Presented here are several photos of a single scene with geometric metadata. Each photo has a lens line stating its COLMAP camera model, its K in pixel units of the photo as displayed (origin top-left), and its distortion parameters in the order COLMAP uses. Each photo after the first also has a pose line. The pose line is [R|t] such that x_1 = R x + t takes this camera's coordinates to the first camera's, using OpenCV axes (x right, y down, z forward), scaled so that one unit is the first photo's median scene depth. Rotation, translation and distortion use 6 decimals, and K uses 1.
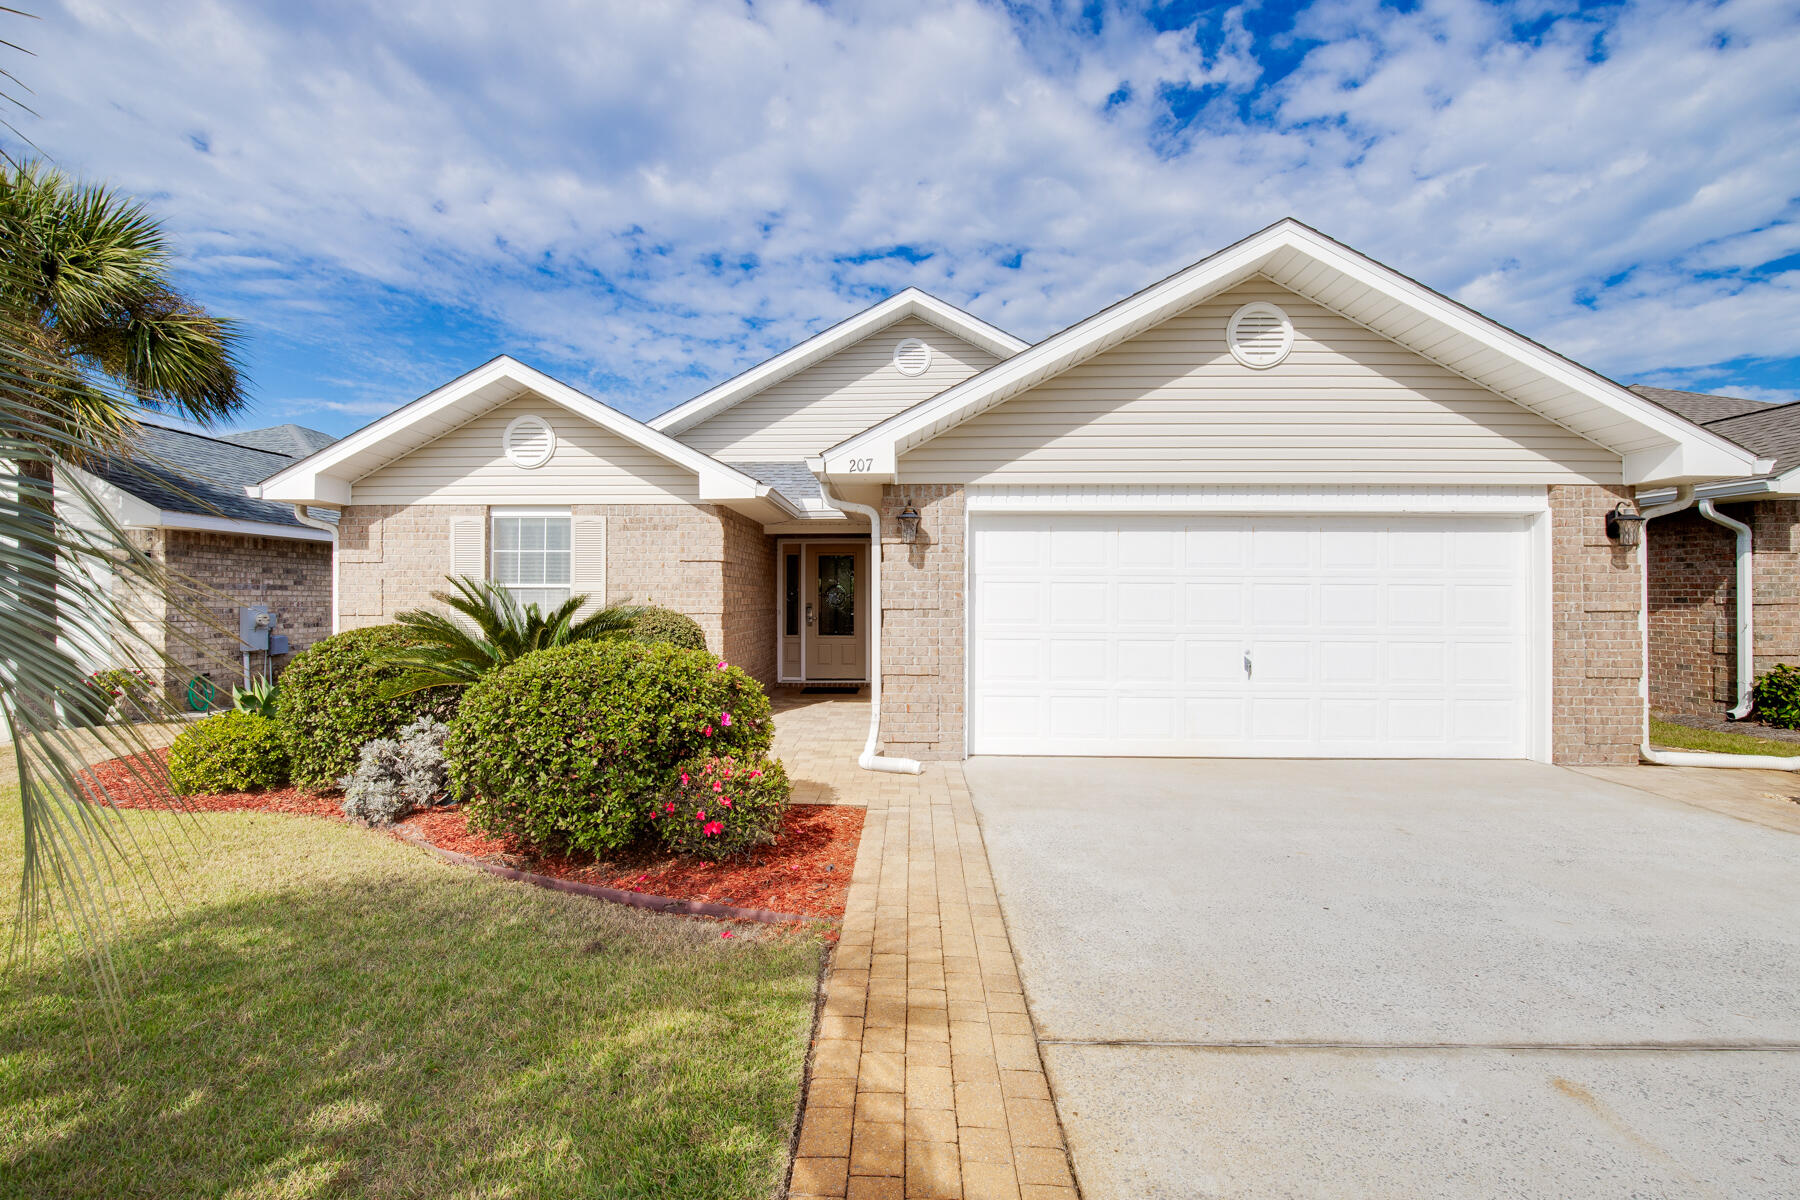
lens RADIAL K [[796.2, 0, 900.0], [0, 796.2, 600.0], [0, 0, 1]] dist [-0.014497, -0.000330]
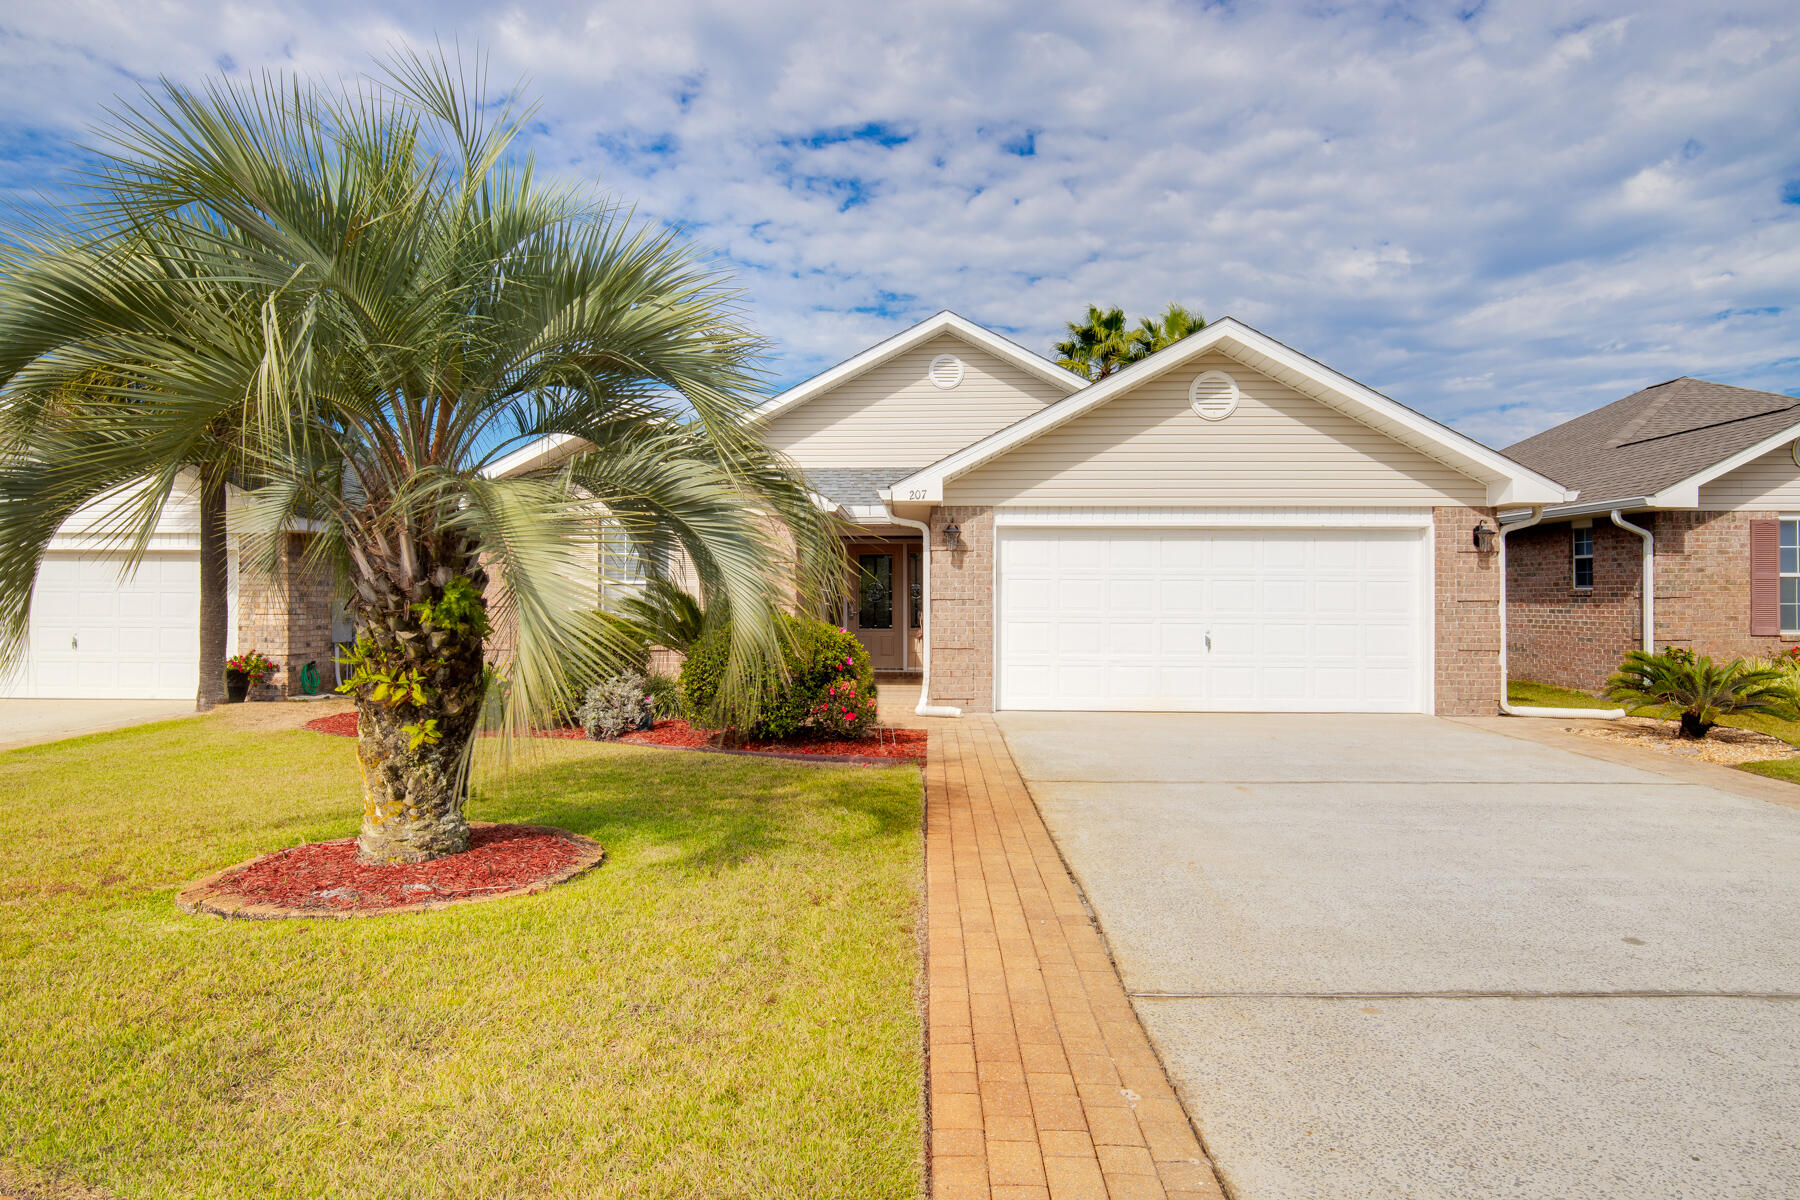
lens RADIAL K [[796.2, 0, 900.0], [0, 796.2, 600.0], [0, 0, 1]] dist [-0.014497, -0.000330]
pose [[0.999271, 0.000663, -0.038183, -0.025063], [-0.000530, 0.999994, 0.003497, 0.007869], [0.038185, -0.003474, 0.999265, -0.355044]]
